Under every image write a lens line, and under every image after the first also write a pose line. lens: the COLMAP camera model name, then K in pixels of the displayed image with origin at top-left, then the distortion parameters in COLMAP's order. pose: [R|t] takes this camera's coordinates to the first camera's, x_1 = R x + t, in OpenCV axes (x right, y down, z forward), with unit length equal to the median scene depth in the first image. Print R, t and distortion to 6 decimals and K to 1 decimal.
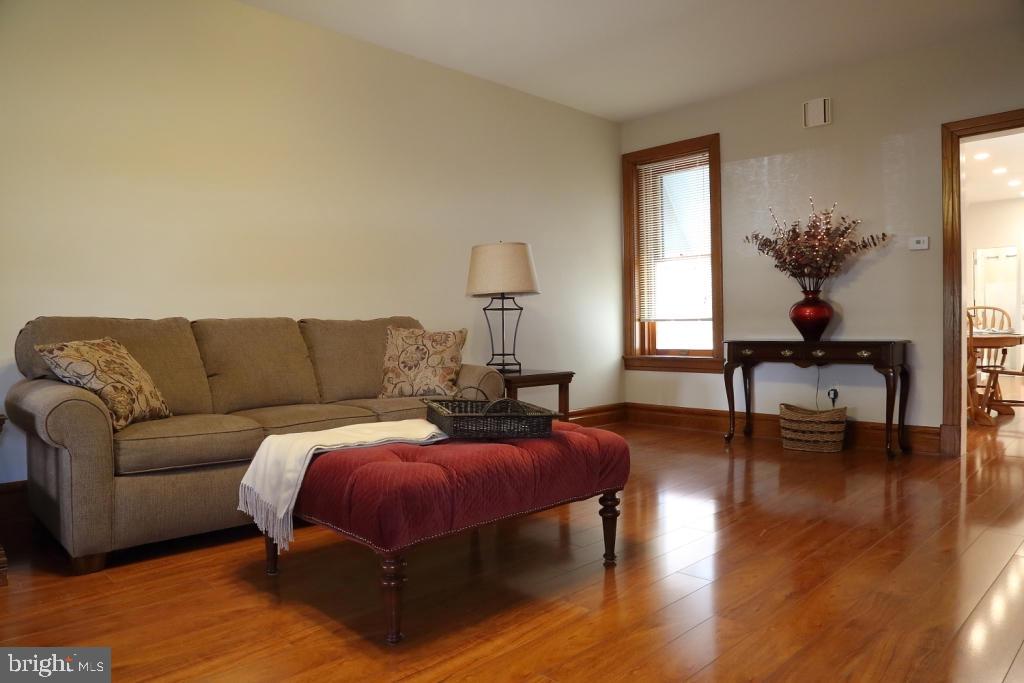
lens RADIAL K [[689.6, 0, 512.0], [0, 689.6, 341.5], [0, 0, 1]] dist [-0.108401, 0.038662]
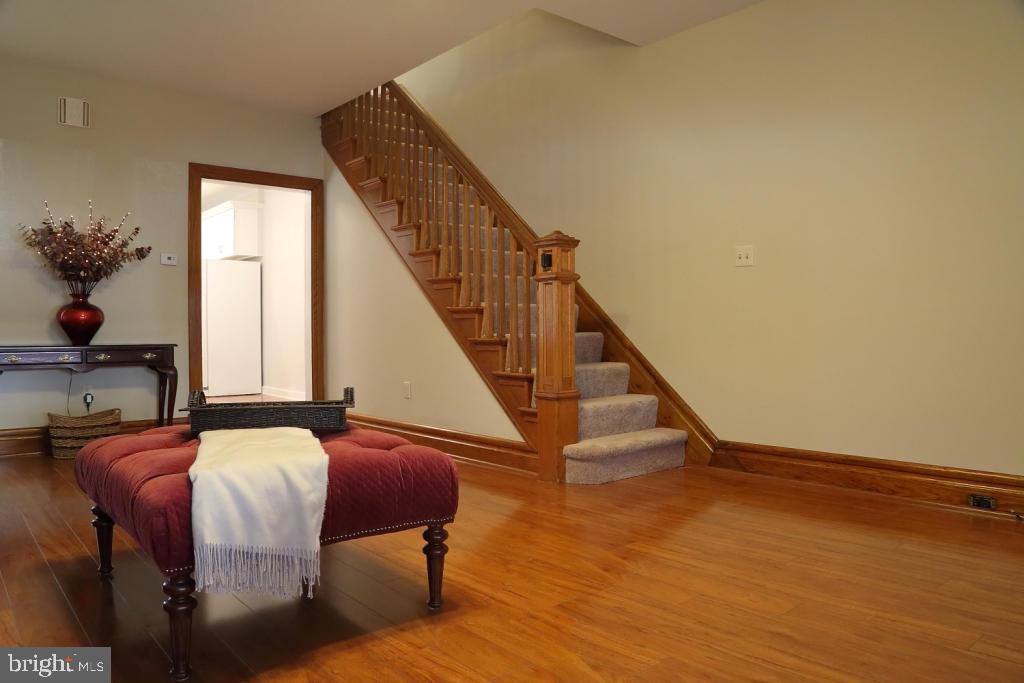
lens RADIAL K [[720.3, 0, 494.7], [0, 720.3, 331.1], [0, 0, 1]] dist [-0.049724, -0.000609]
pose [[0.090959, 0.014608, 0.995748, -0.984647], [0.017726, 0.999710, -0.016285, 0.010508], [-0.995697, 0.019132, 0.090674, 0.579552]]
